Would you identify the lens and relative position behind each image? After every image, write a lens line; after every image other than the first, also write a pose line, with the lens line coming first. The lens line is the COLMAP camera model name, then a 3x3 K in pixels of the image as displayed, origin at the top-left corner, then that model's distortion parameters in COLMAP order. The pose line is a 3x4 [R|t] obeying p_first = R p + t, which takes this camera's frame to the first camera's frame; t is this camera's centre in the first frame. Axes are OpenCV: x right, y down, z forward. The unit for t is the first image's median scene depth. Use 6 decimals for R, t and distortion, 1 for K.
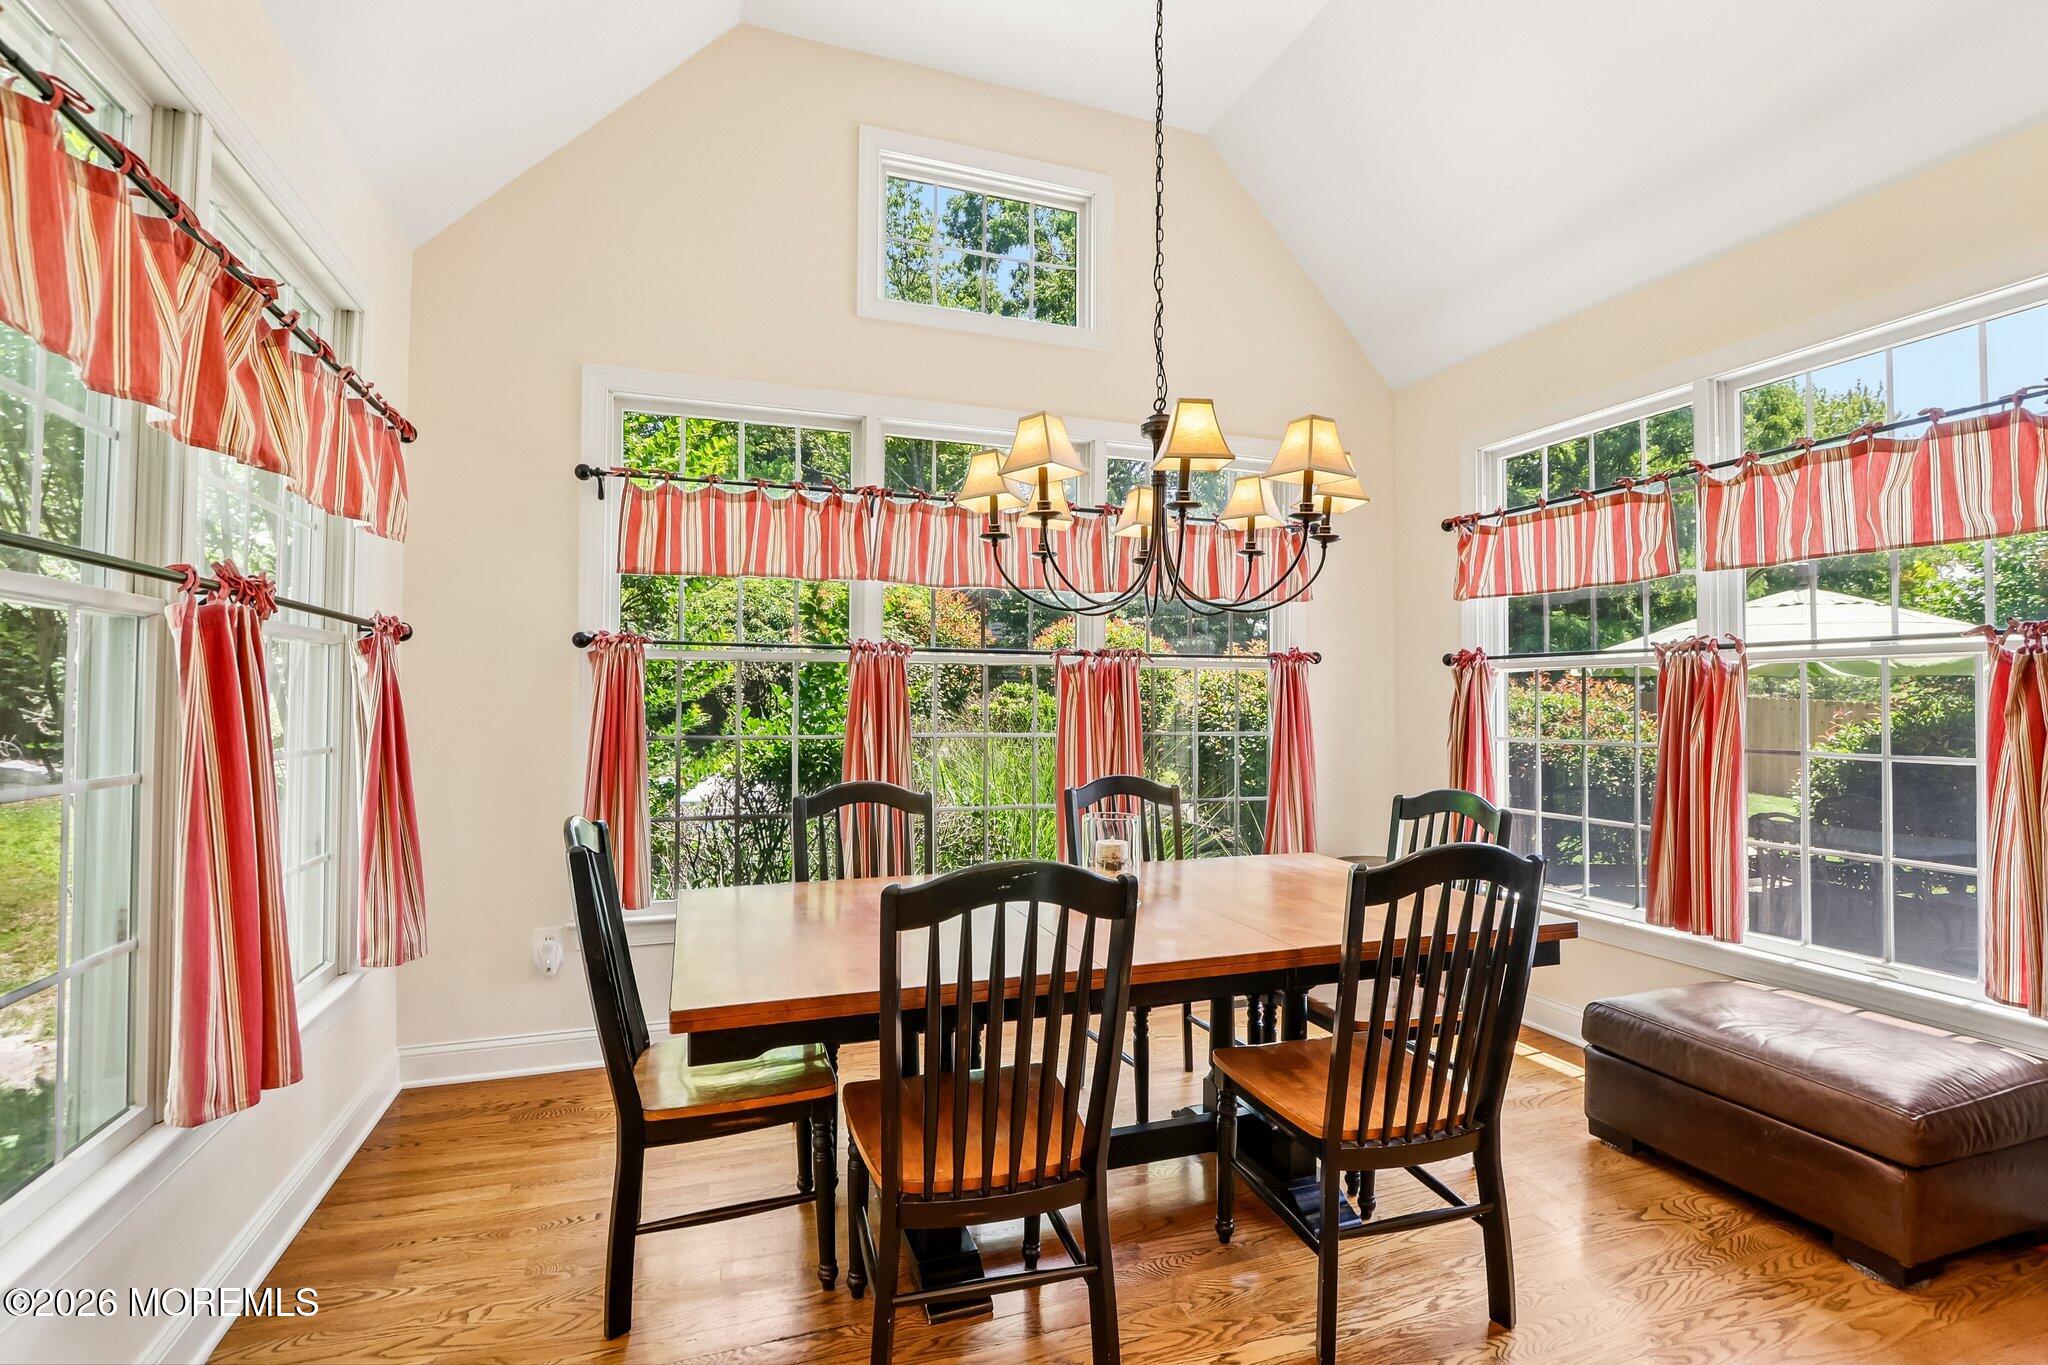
lens RADIAL K [[938.2, 0, 1011.4], [0, 938.2, 685.3], [0, 0, 1]] dist [-0.017692, 0.002185]
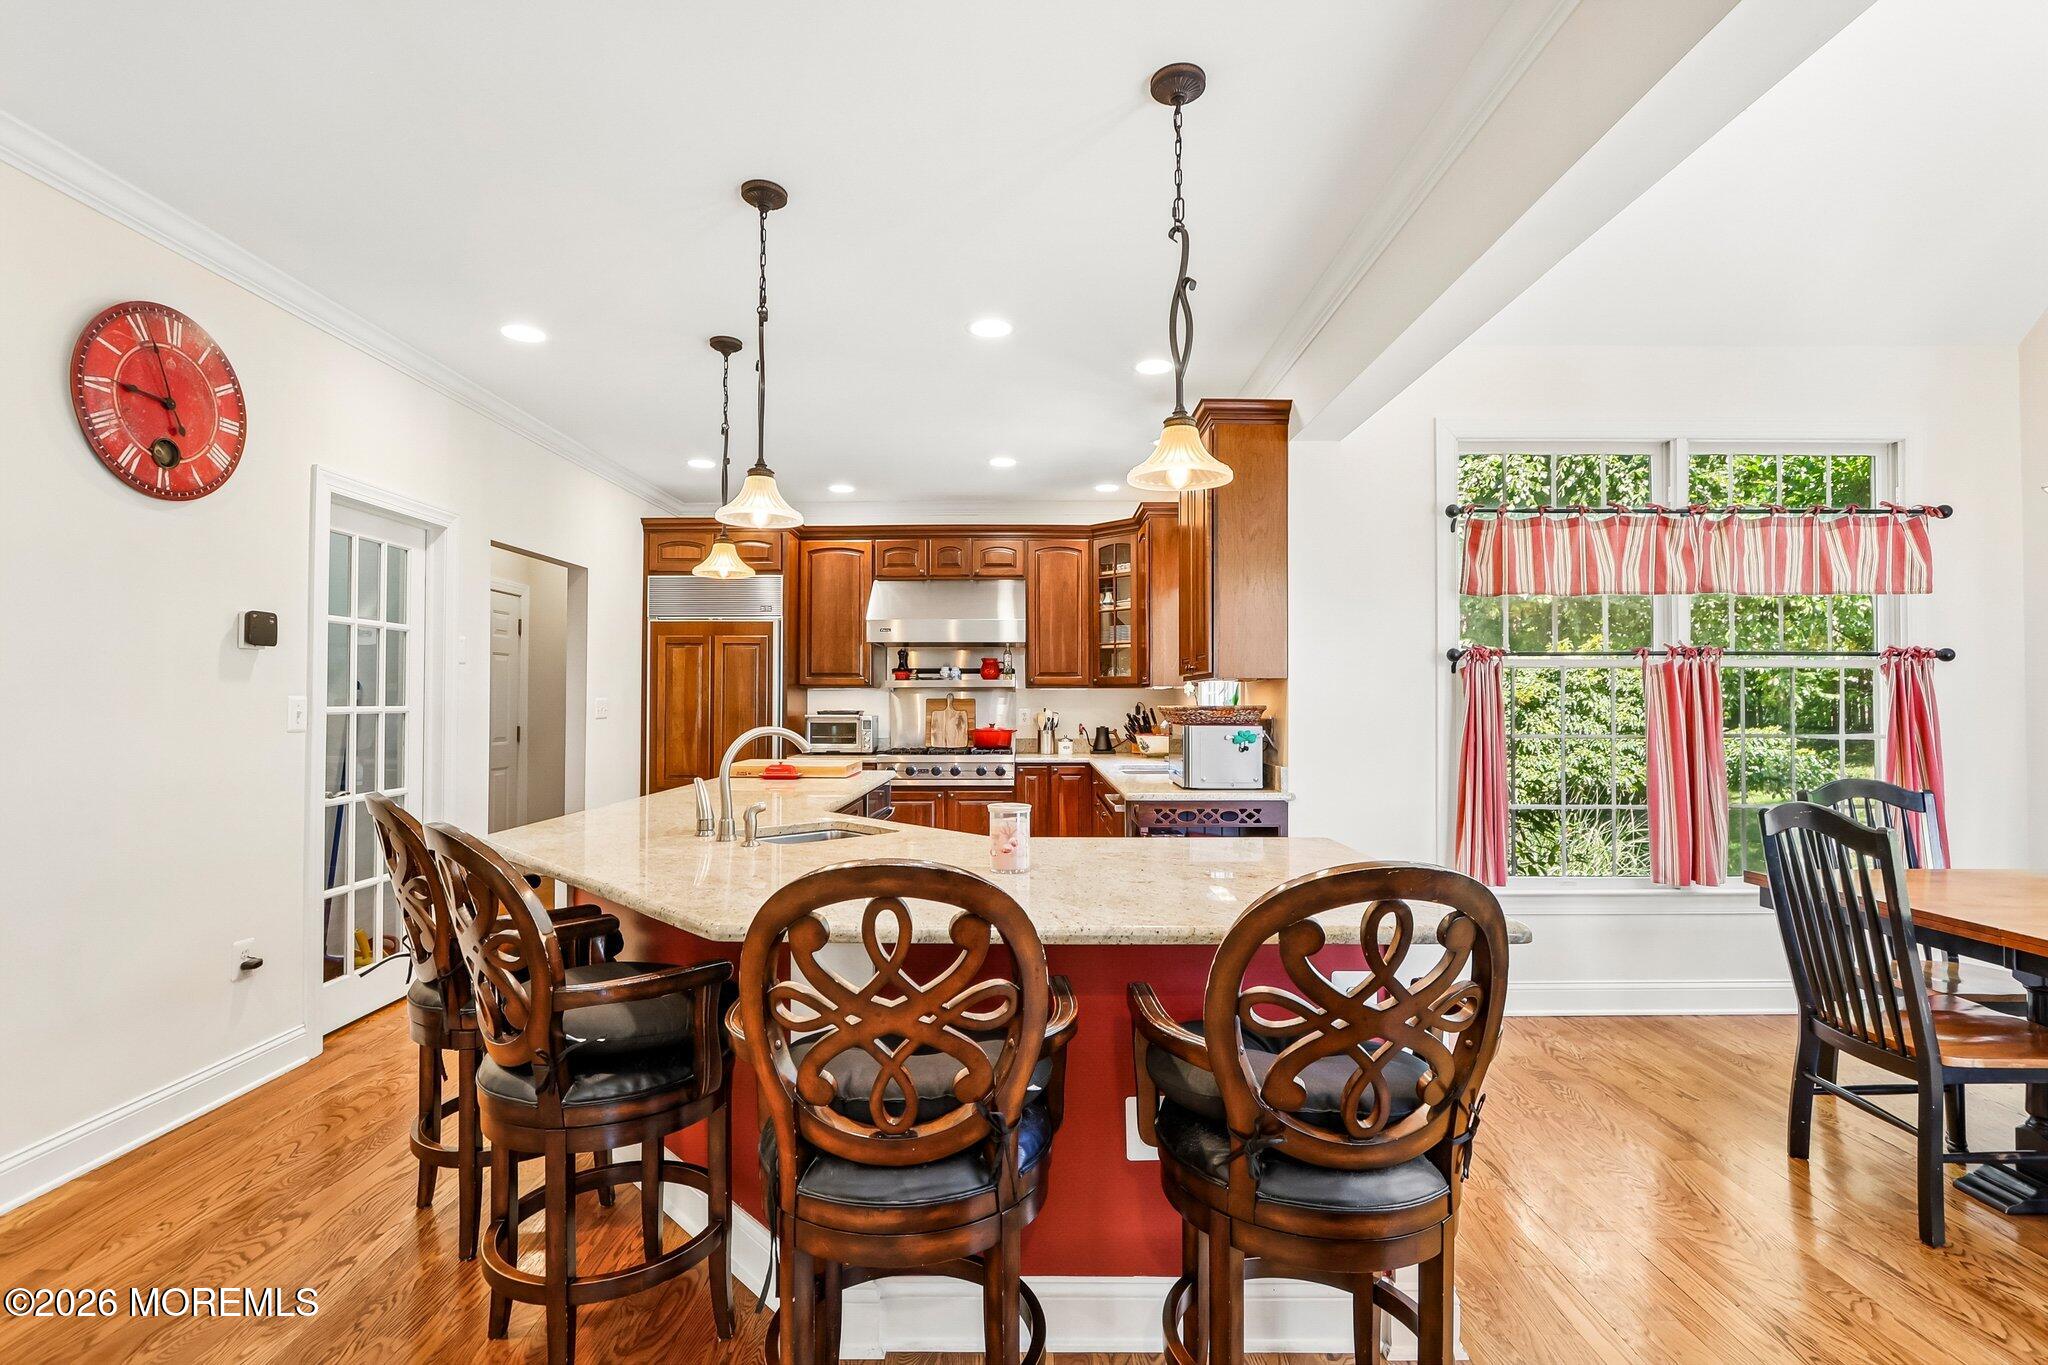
lens RADIAL K [[938.2, 0, 1035.5], [0, 938.2, 678.3], [0, 0, 1]] dist [-0.017692, 0.002185]
pose [[-0.324562, -0.029955, -0.945390, 0.919989], [0.011328, 0.999304, -0.035552, 0.006385], [0.945797, -0.022248, -0.323996, 0.147722]]
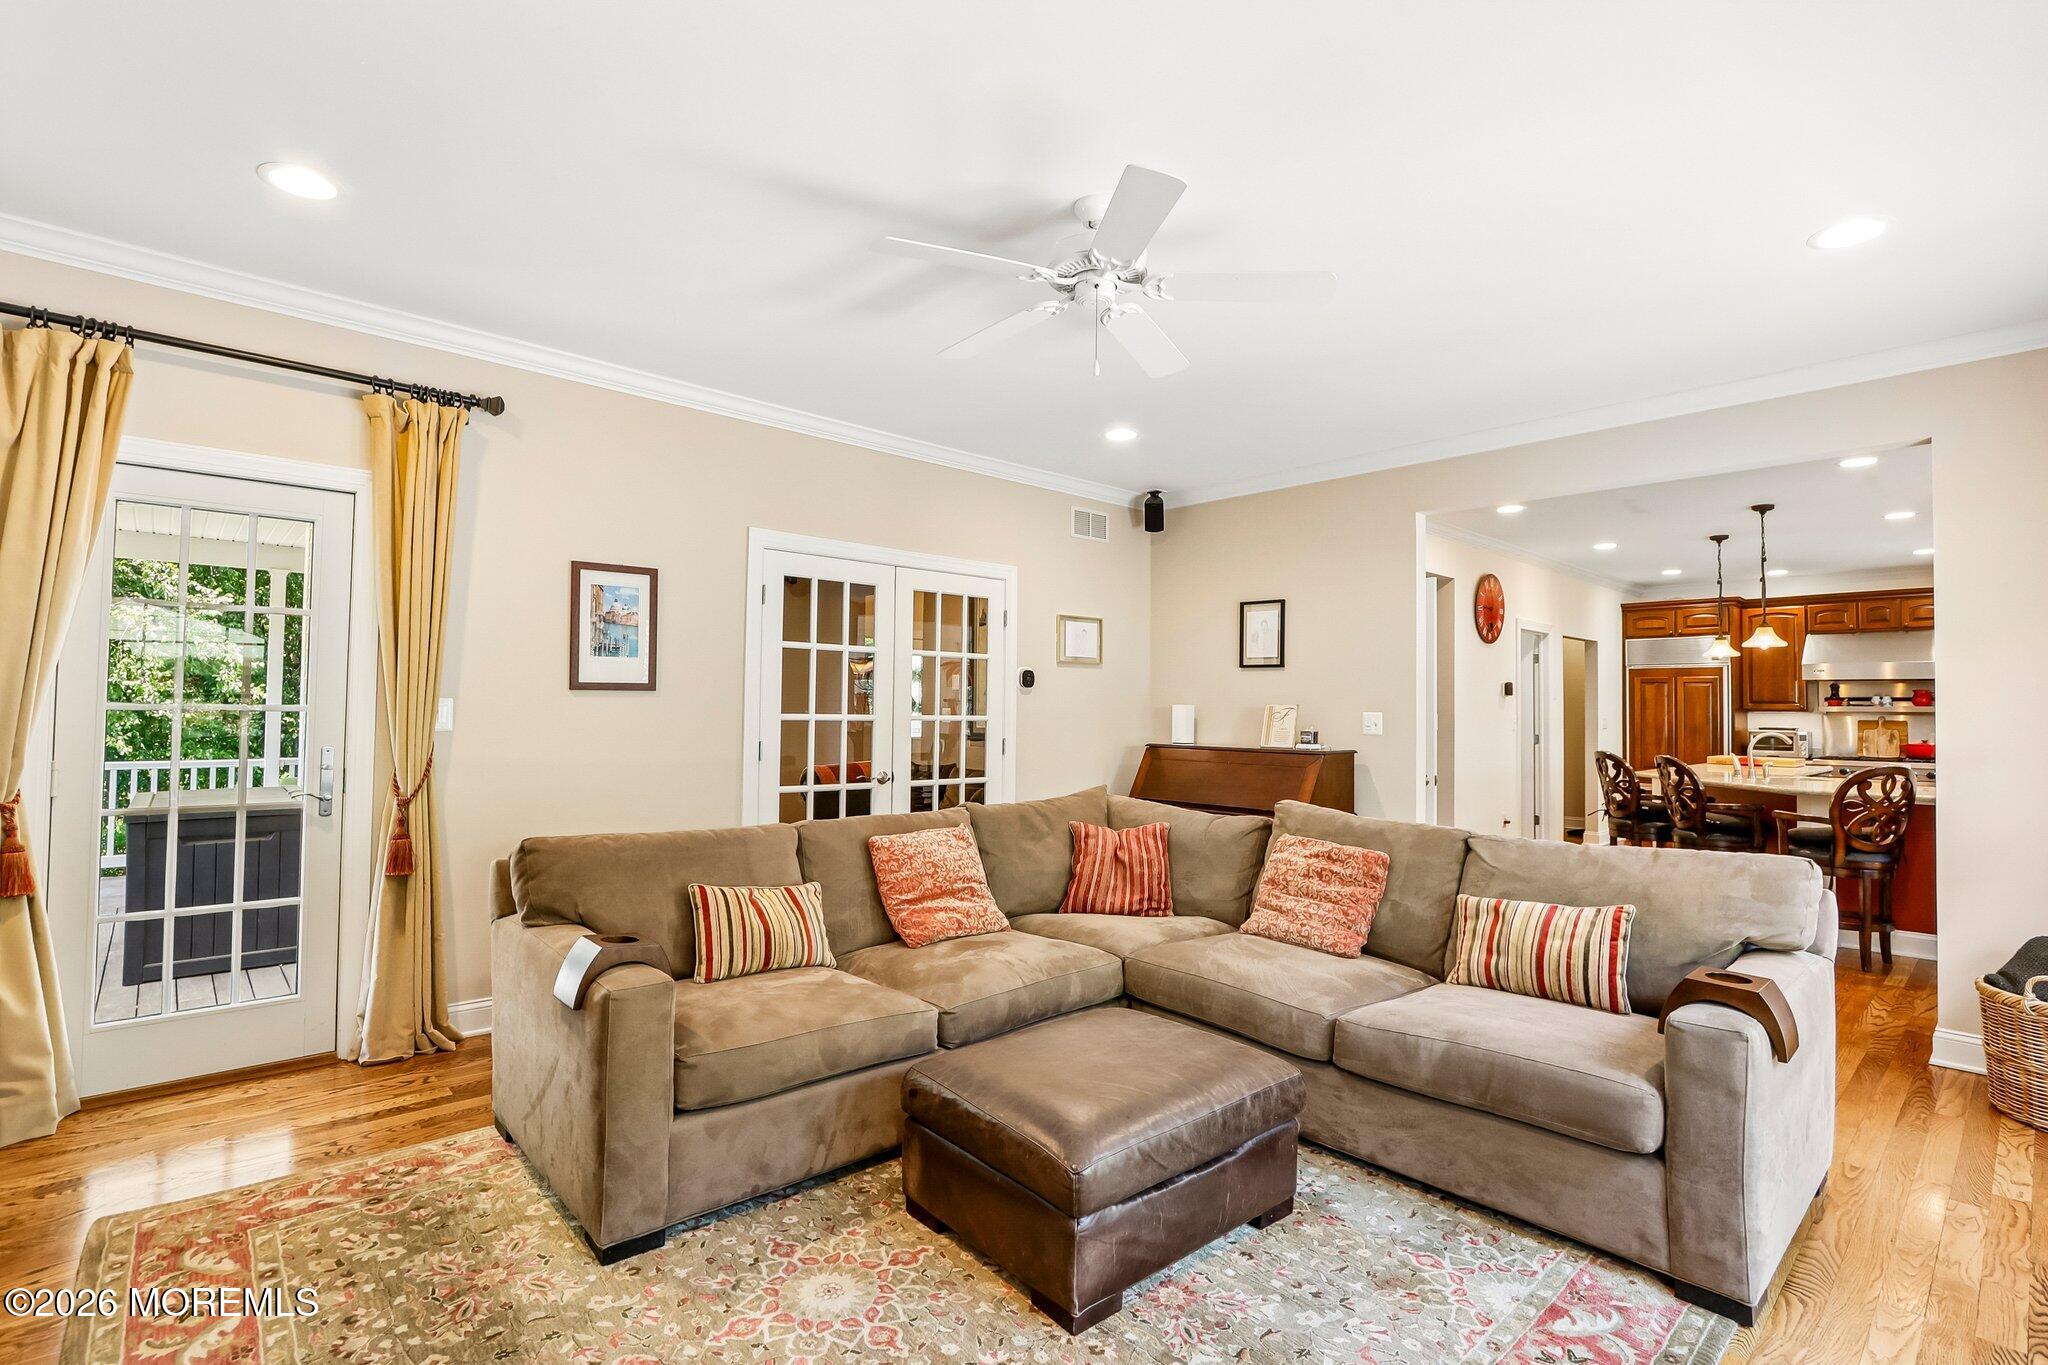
lens RADIAL K [[938.2, 0, 1004.0], [0, 938.2, 681.8], [0, 0, 1]] dist [-0.017692, 0.002185]
pose [[-0.927627, -0.031265, -0.372196, 2.428591], [-0.015278, 0.998833, -0.045827, 0.025696], [0.373194, -0.036824, -0.927022, 0.859020]]
